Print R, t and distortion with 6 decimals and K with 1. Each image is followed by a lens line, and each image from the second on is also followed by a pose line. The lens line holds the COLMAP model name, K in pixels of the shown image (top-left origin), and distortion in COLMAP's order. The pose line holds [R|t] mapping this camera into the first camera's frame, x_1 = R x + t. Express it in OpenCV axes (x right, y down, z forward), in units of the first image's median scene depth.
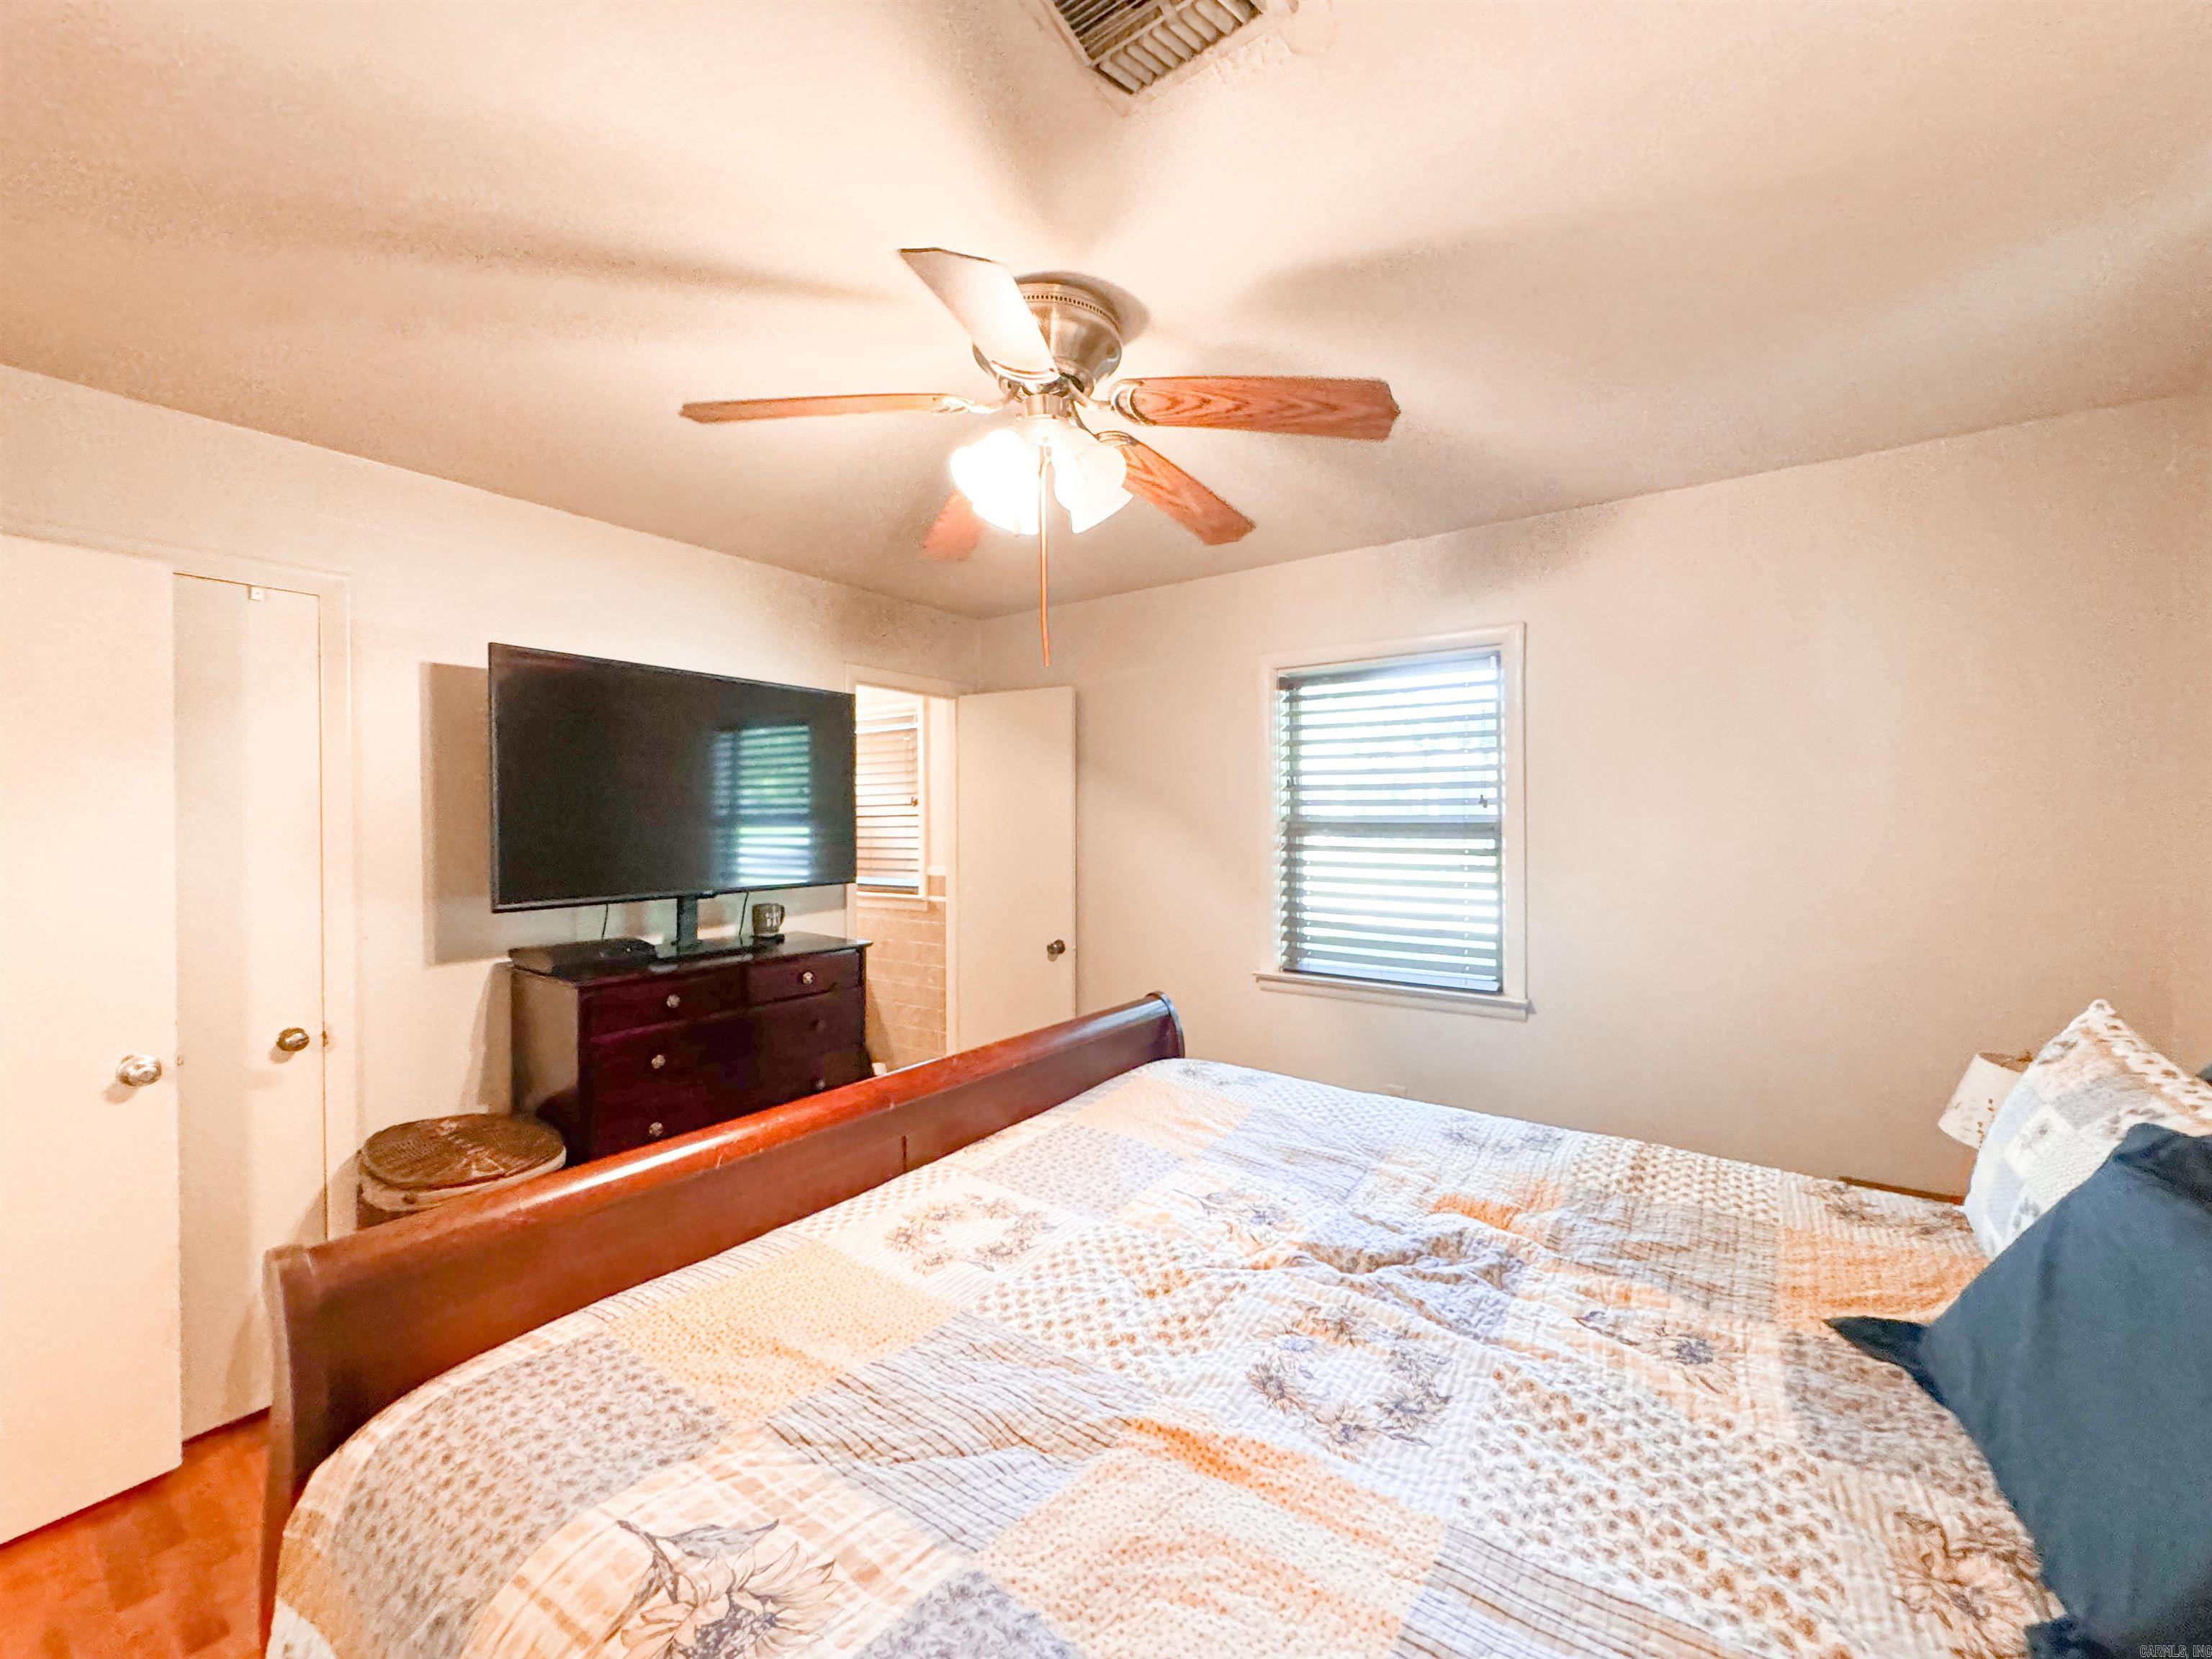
lens RADIAL K [[881.8, 0, 1102.7], [0, 881.8, 826.5], [0, 0, 1]] dist [-0.003128, 0.000407]
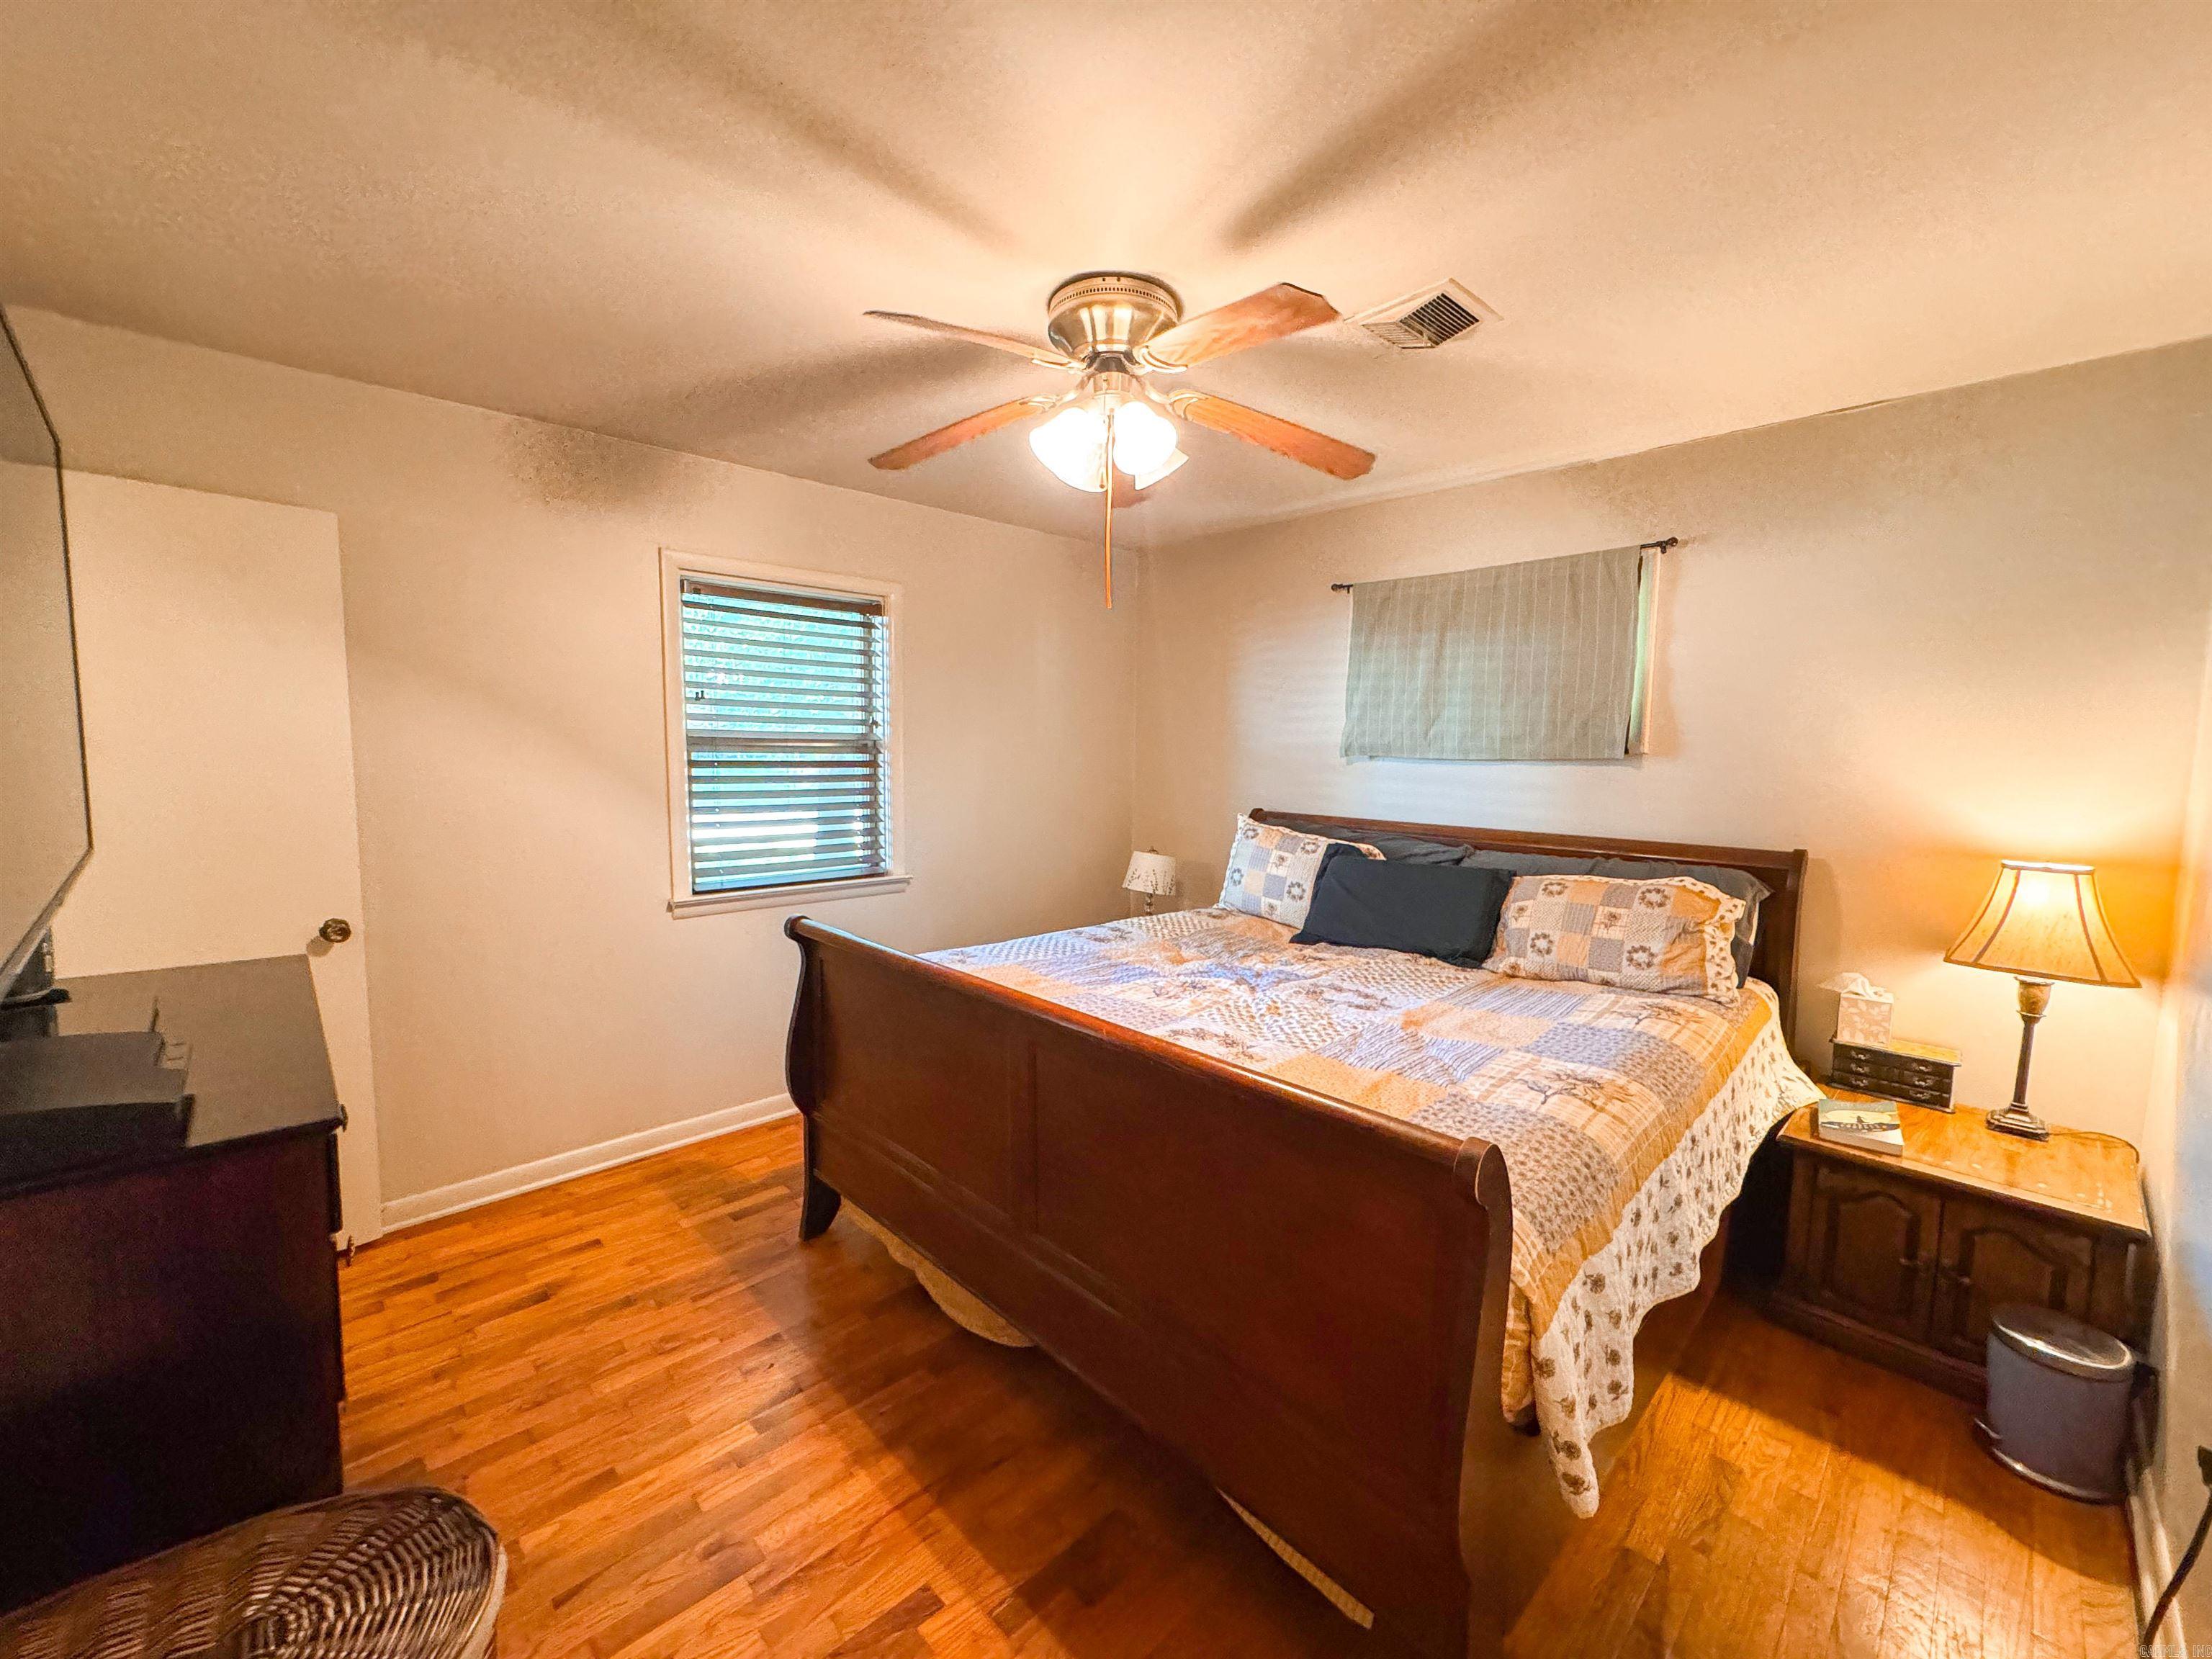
lens RADIAL K [[881.8, 0, 1102.7], [0, 881.8, 826.5], [0, 0, 1]] dist [-0.003128, 0.000407]
pose [[0.186102, -0.086380, 0.978726, -1.867711], [-0.006262, 0.996003, 0.089096, 0.013525], [-0.982511, -0.022709, 0.184817, 1.167247]]
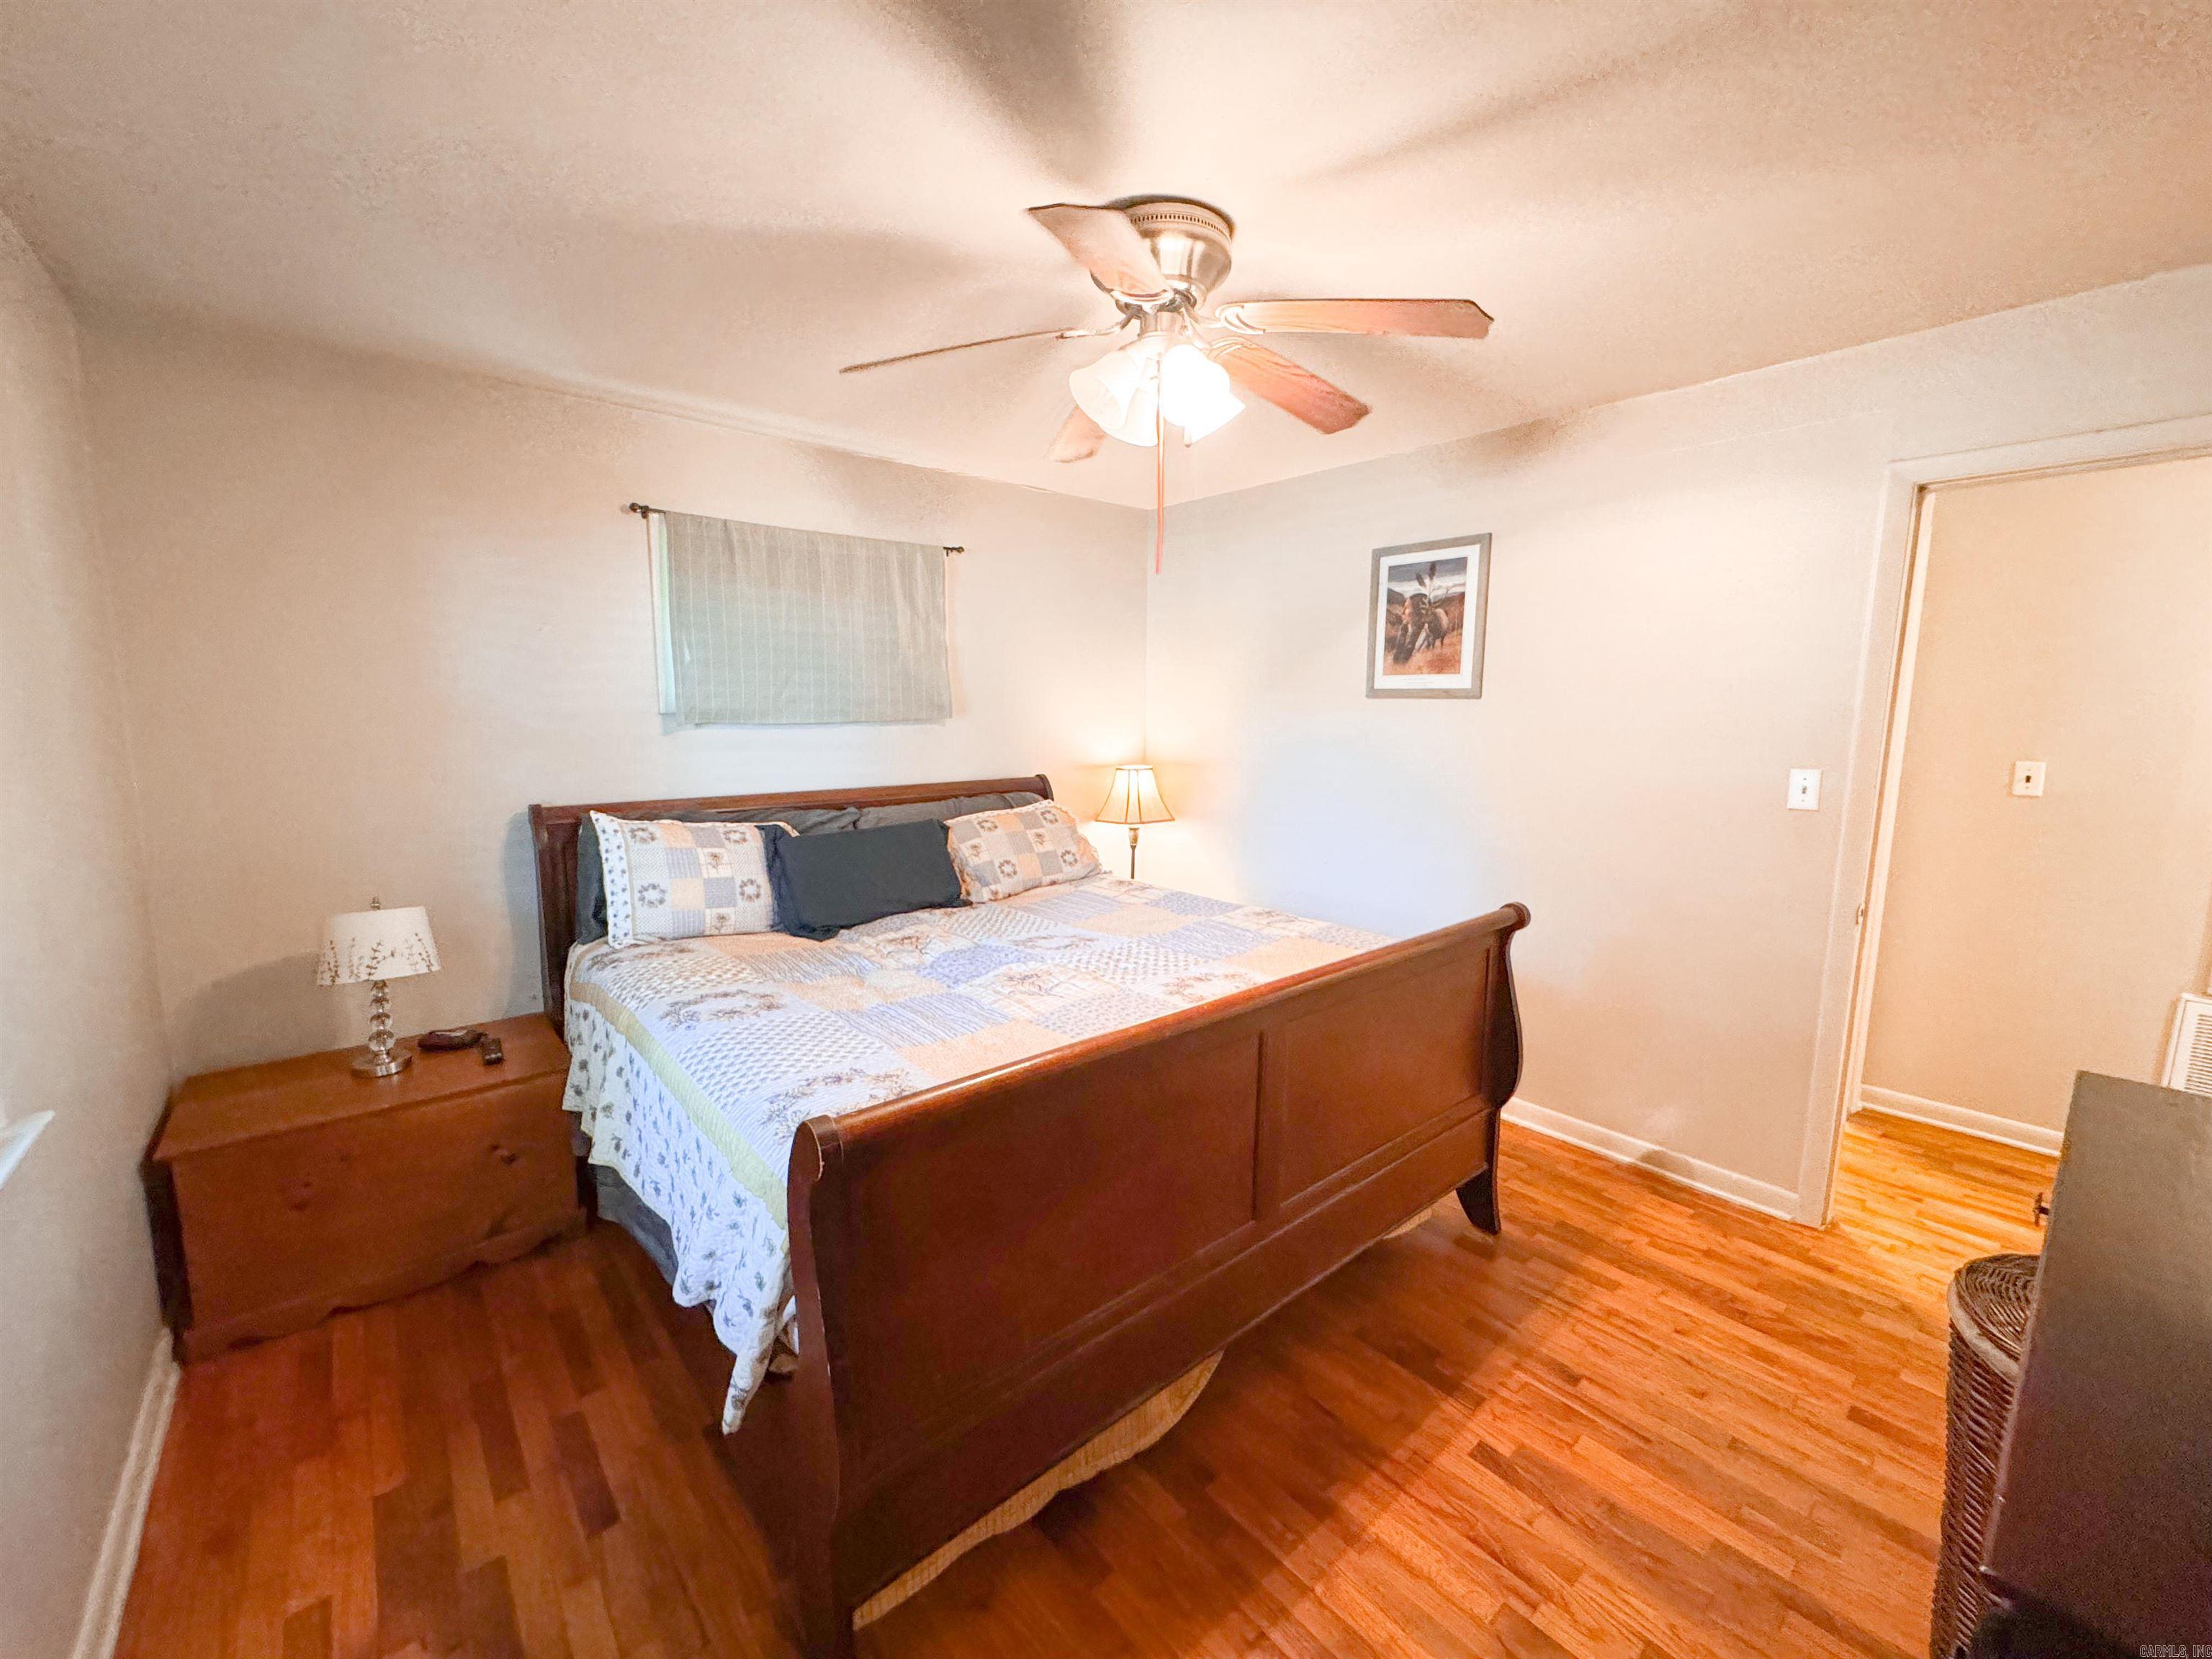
lens RADIAL K [[886.9, 0, 1105.5], [0, 886.9, 827.4], [0, 0, 1]] dist [0.001908, 0.000167]
pose [[-0.970452, -0.032965, 0.239031, -0.410468], [0.002054, 0.989459, 0.144796, -0.036600], [-0.241285, 0.141009, -0.960155, 3.166509]]
